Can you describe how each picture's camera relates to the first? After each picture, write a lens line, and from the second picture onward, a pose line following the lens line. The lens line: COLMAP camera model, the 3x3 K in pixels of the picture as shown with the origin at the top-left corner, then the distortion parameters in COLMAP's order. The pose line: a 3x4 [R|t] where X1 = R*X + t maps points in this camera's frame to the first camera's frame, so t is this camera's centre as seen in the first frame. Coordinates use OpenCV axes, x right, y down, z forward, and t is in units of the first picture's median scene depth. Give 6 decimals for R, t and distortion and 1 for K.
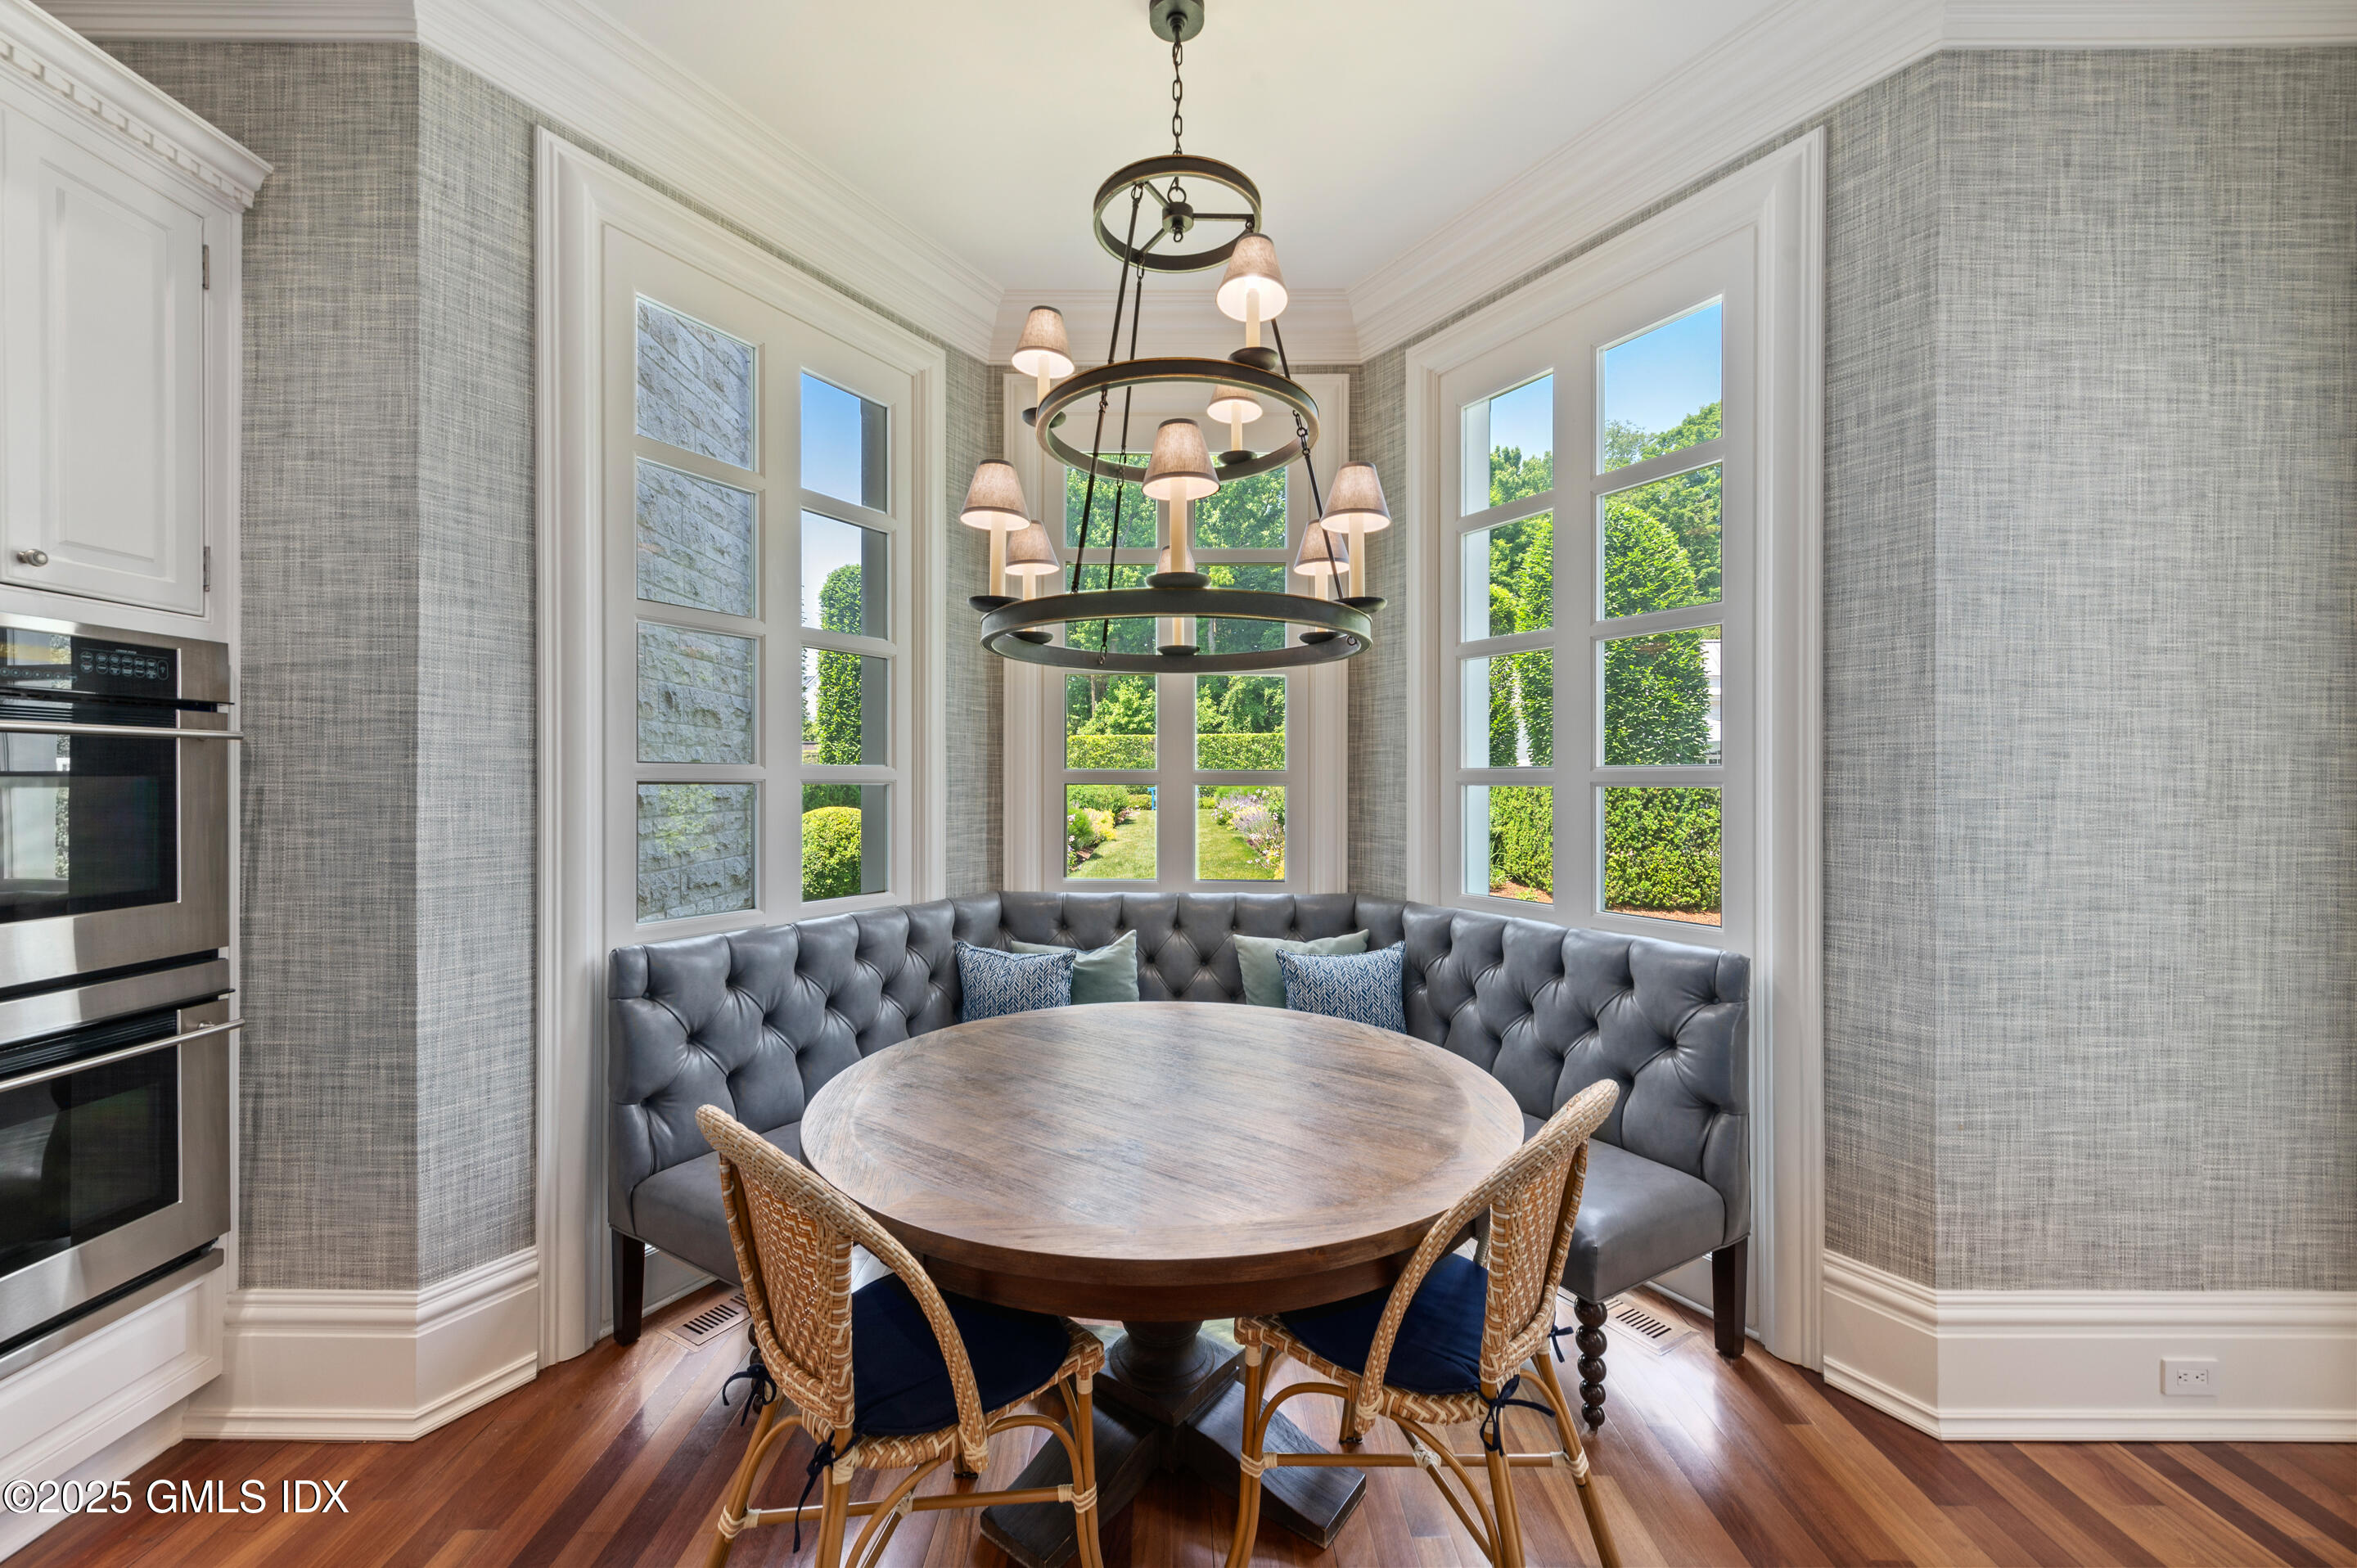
lens RADIAL K [[948.4, 0, 1171.1], [0, 948.4, 781.5], [0, 0, 1]] dist [0.001441, -0.000556]
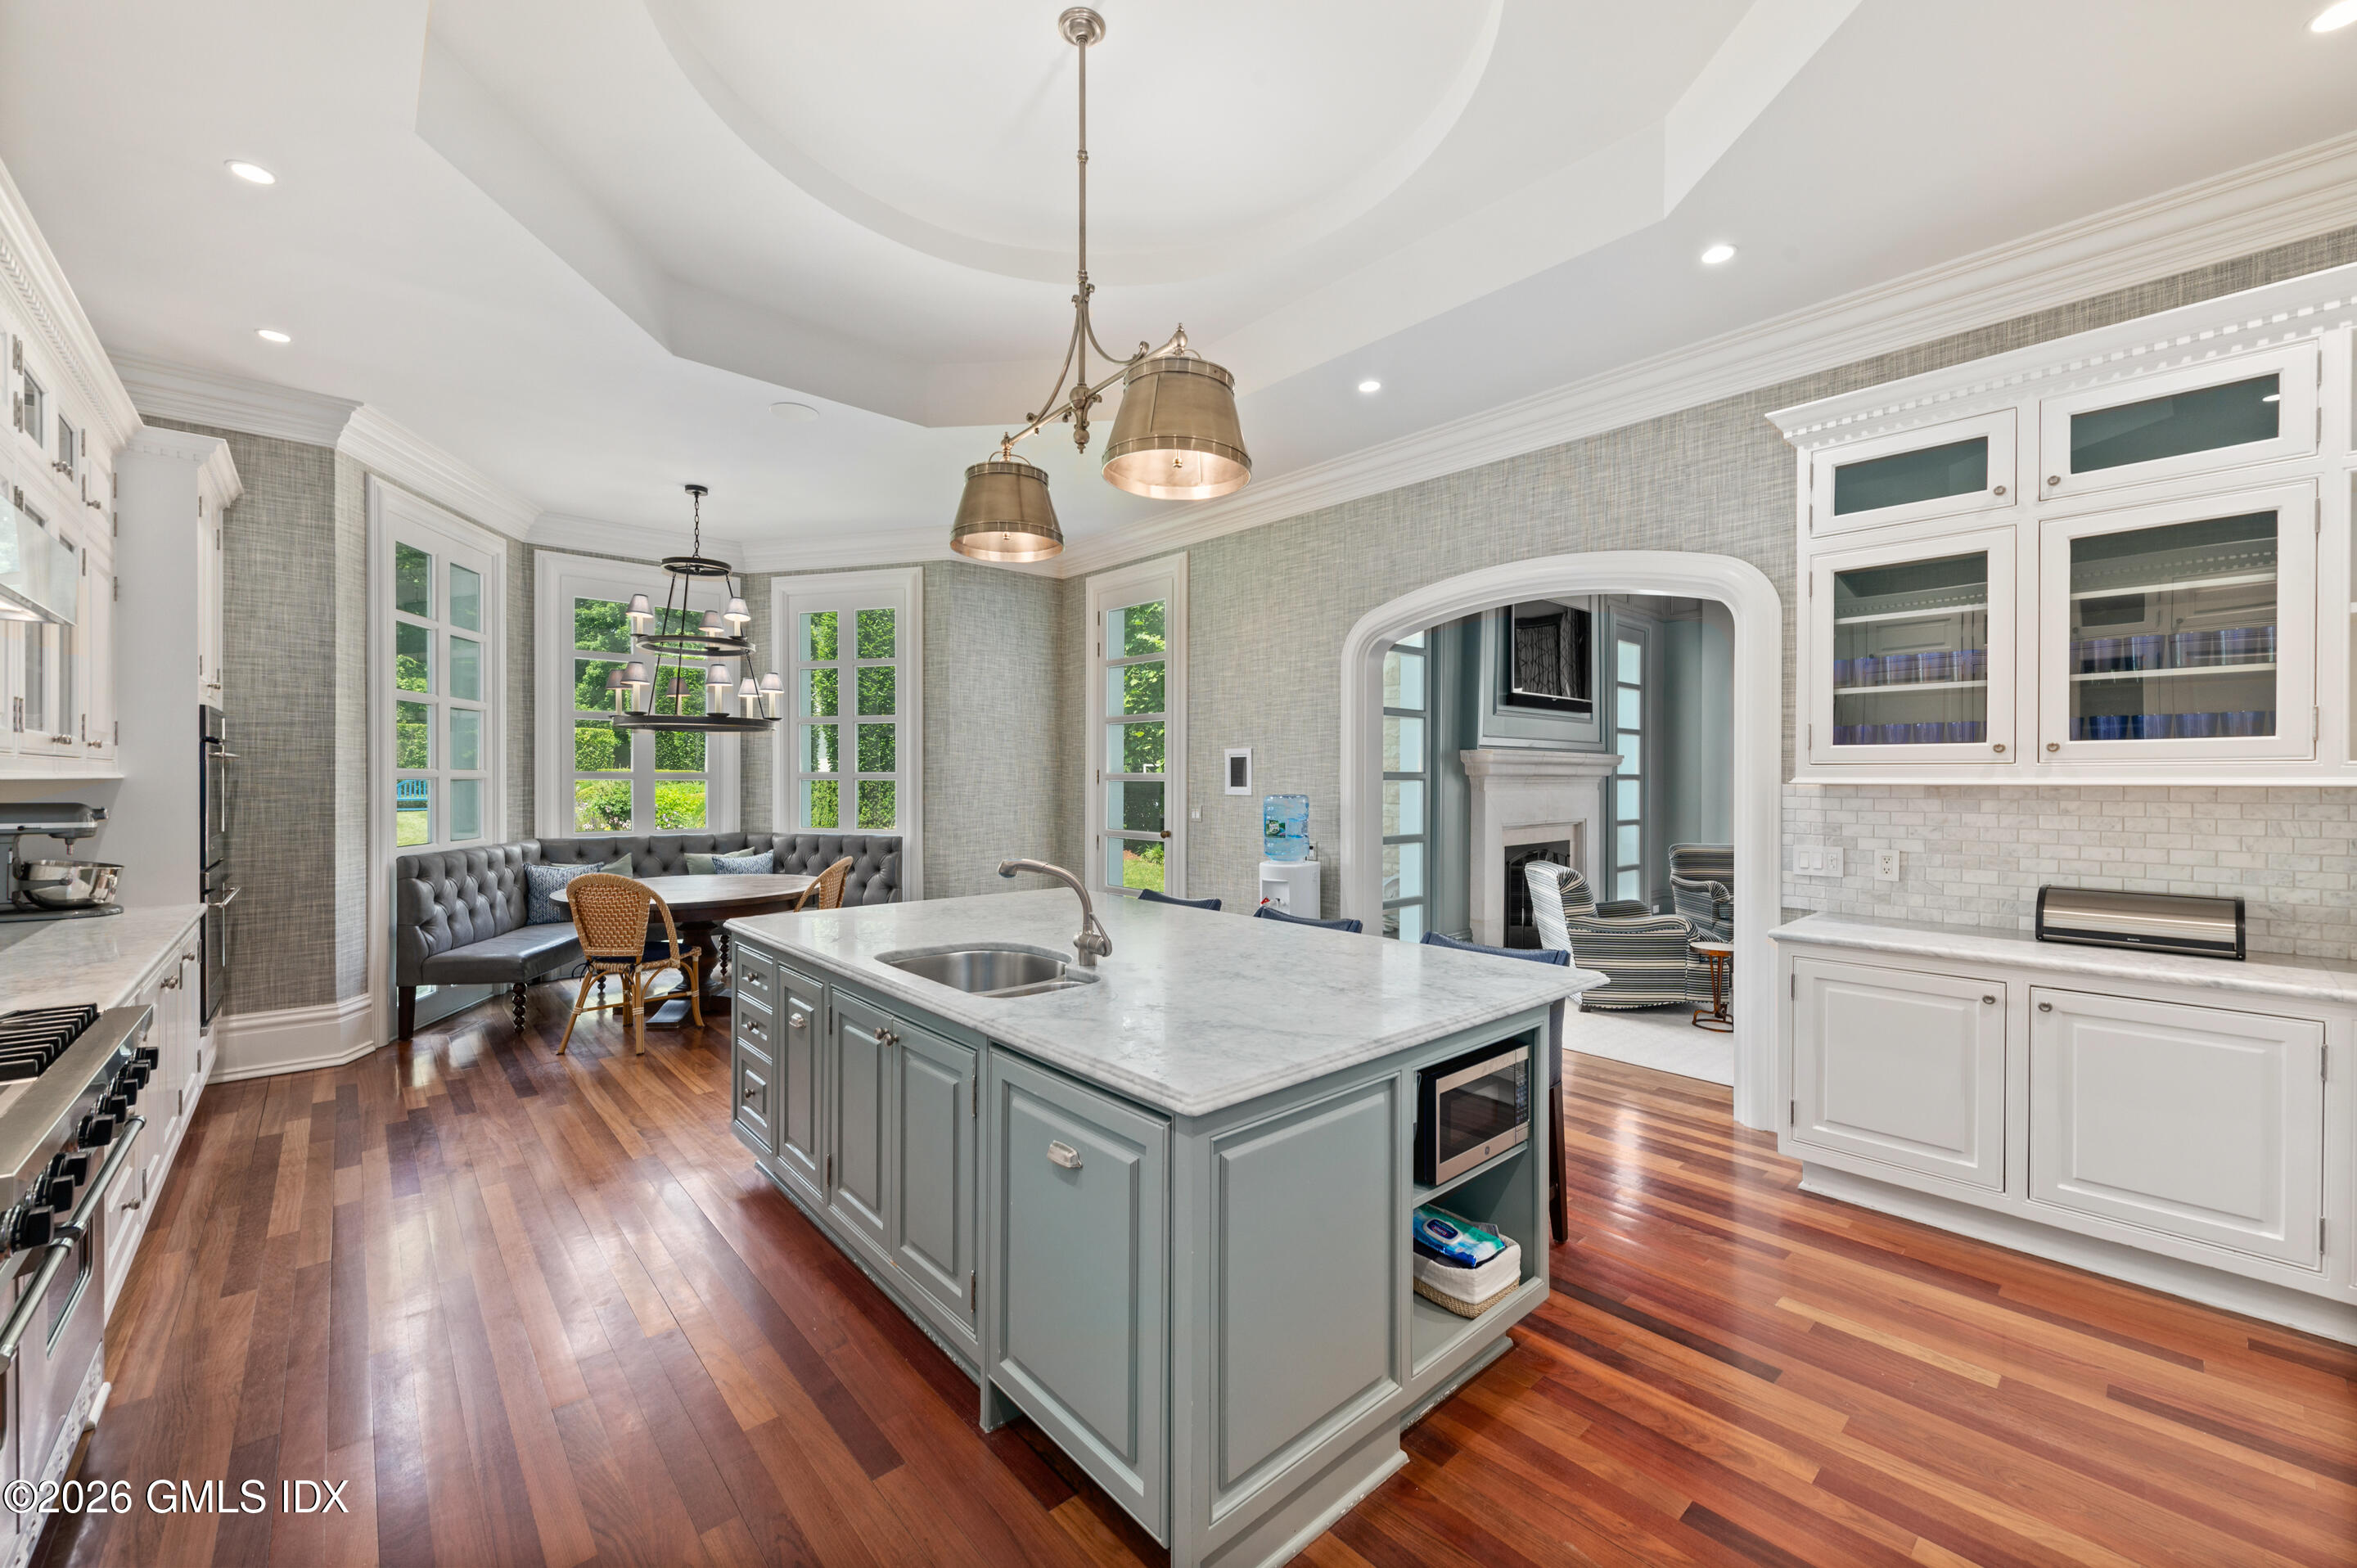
lens RADIAL K [[948.4, 0, 1177.4], [0, 948.4, 782.8], [0, 0, 1]] dist [0.001441, -0.000556]
pose [[0.756956, -0.002831, 0.653459, -0.752249], [0.000690, 0.999994, 0.003533, 0.006058], [-0.653465, -0.002224, 0.756953, -2.001489]]
